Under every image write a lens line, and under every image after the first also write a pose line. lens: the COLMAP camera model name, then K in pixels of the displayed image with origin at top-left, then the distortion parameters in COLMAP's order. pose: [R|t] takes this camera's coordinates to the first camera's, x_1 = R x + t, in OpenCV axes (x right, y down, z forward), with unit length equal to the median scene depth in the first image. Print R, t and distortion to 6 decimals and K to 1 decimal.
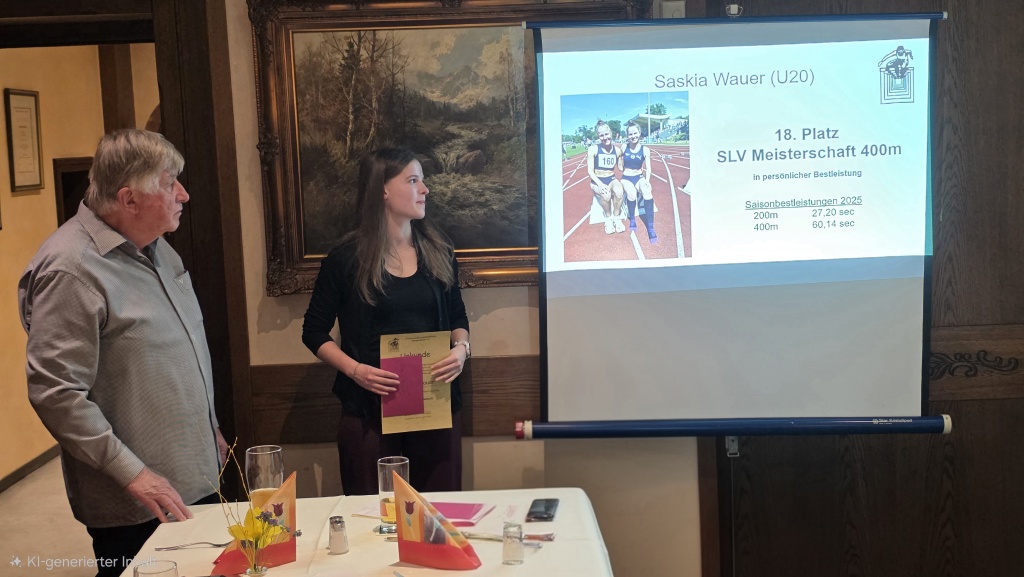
lens RADIAL K [[1386.6, 0, 526.5], [0, 1386.6, 300.7], [0, 0, 1]] dist [0.083741, 0.000000]
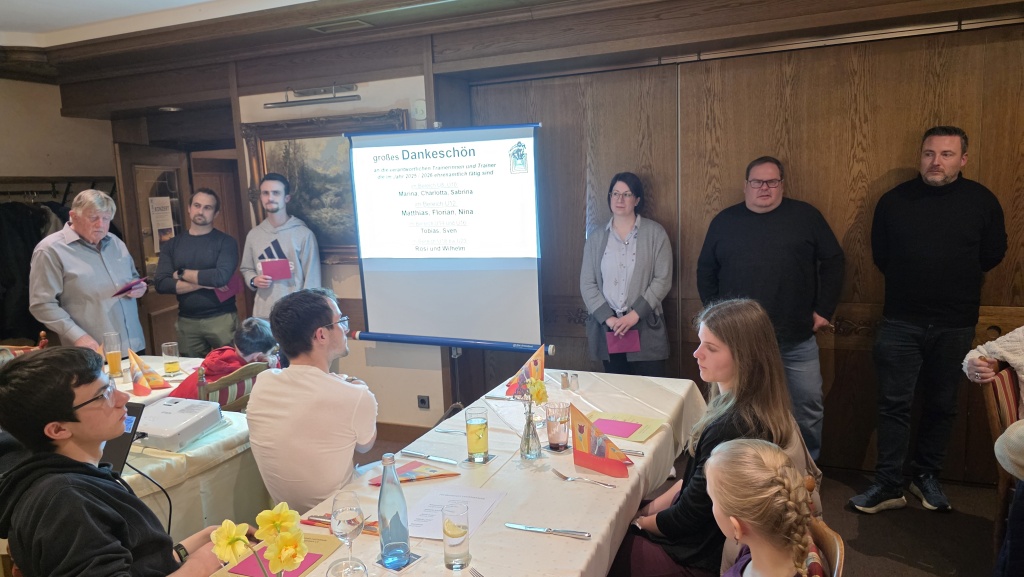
lens RADIAL K [[686.5, 0, 522.4], [0, 686.5, 284.6], [0, 0, 1]] dist [0.046387, -0.027365]
pose [[0.918244, 0.056480, -0.391966, 0.619091], [-0.038476, 0.997819, 0.053642, -0.044771], [0.394141, -0.034176, 0.918414, 0.172535]]
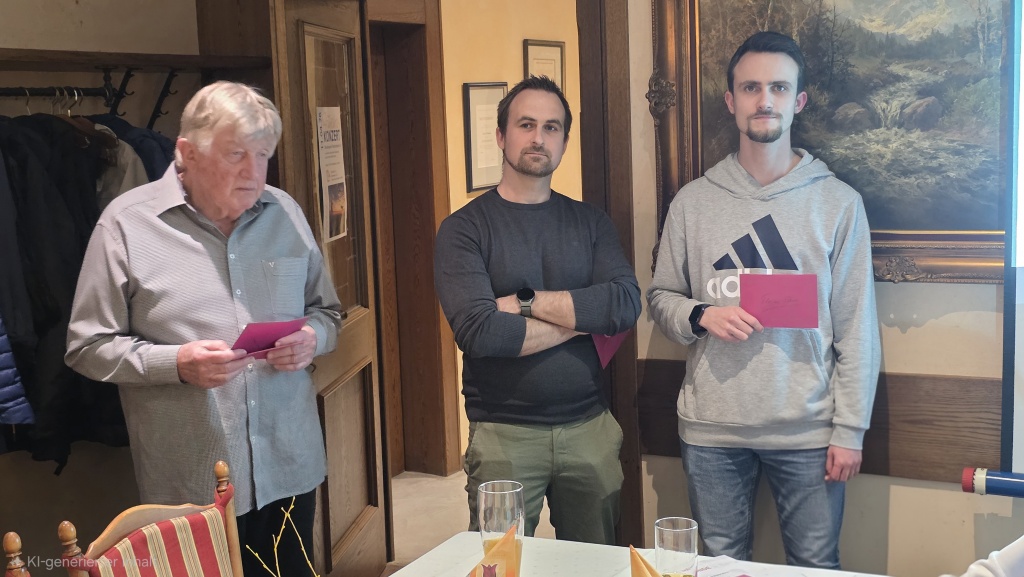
lens RADIAL K [[1386.6, 0, 509.3], [0, 1386.6, 280.7], [0, 0, 1]] dist [0.083741, 0.000000]
pose [[0.883247, 0.057945, -0.465315, 0.119897], [-0.049113, 0.998309, 0.031092, -0.022891], [0.466330, -0.004609, 0.884599, 0.235069]]
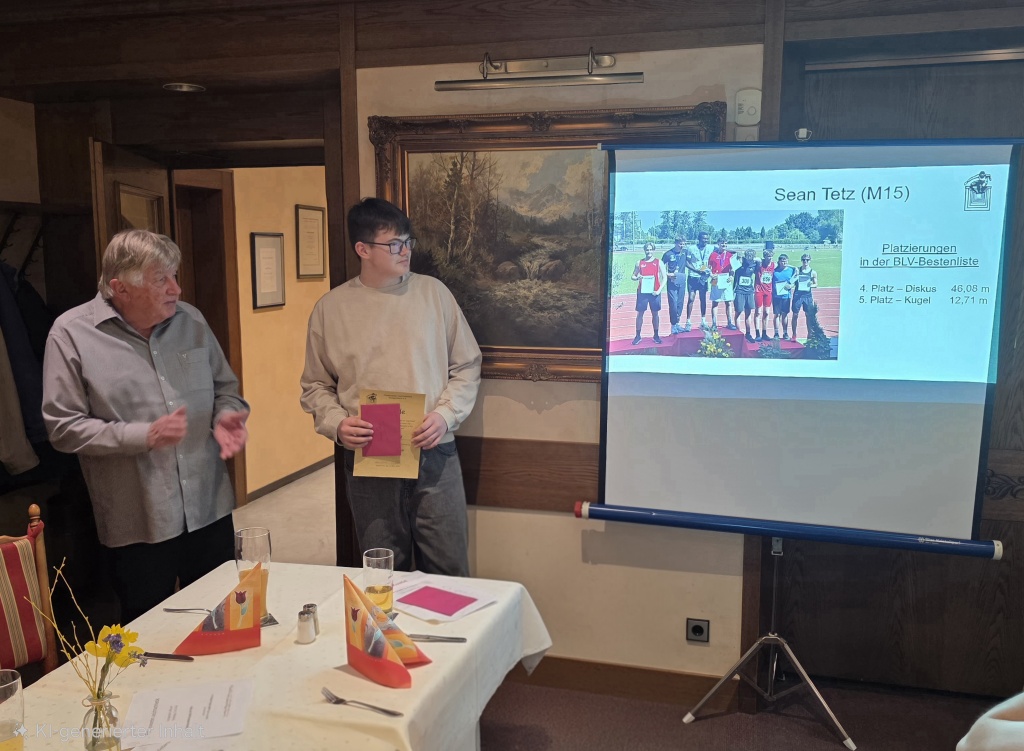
lens RADIAL K [[904.0, 0, 509.1], [0, 904.0, 387.0], [0, 0, 1]] dist [0.087491, -0.111864]
pose [[0.965068, 0.075755, -0.250807, 0.119549], [-0.067966, 0.996902, 0.039588, -0.032084], [0.253029, -0.021159, 0.967227, 0.276354]]
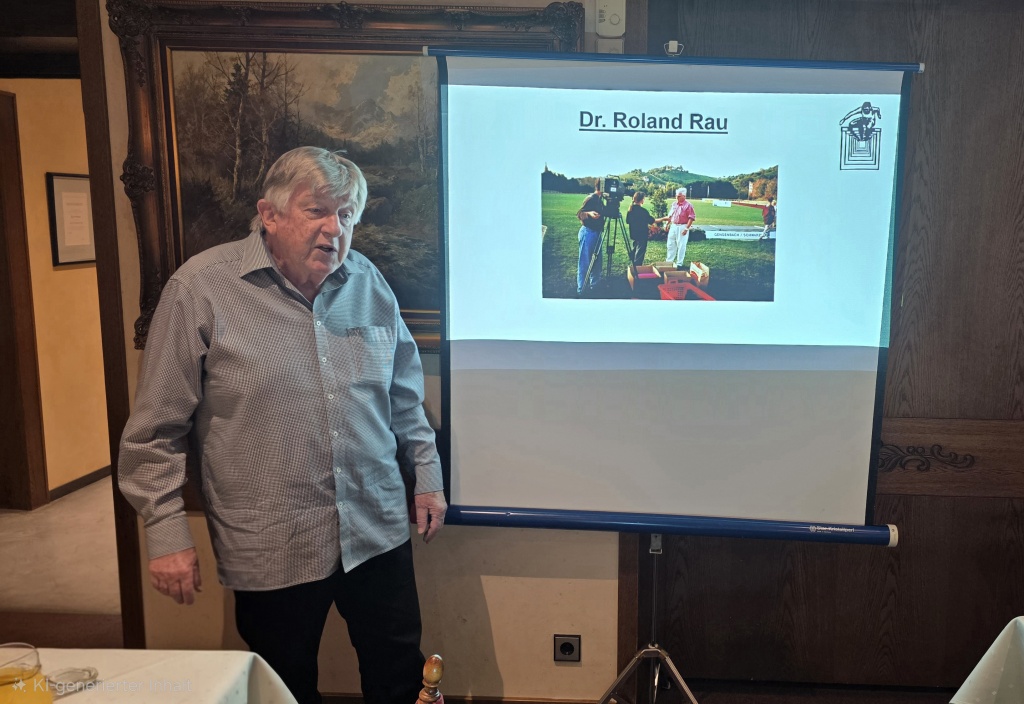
lens RADIAL K [[841.8, 0, 631.7], [0, 841.8, 347.3], [0, 0, 1]] dist [0.067138, -0.079048]
pose [[0.997987, 0.058823, -0.023706, 0.142158], [-0.058198, 0.997960, 0.026240, -0.036878], [0.025202, -0.024808, 0.999375, 0.464284]]
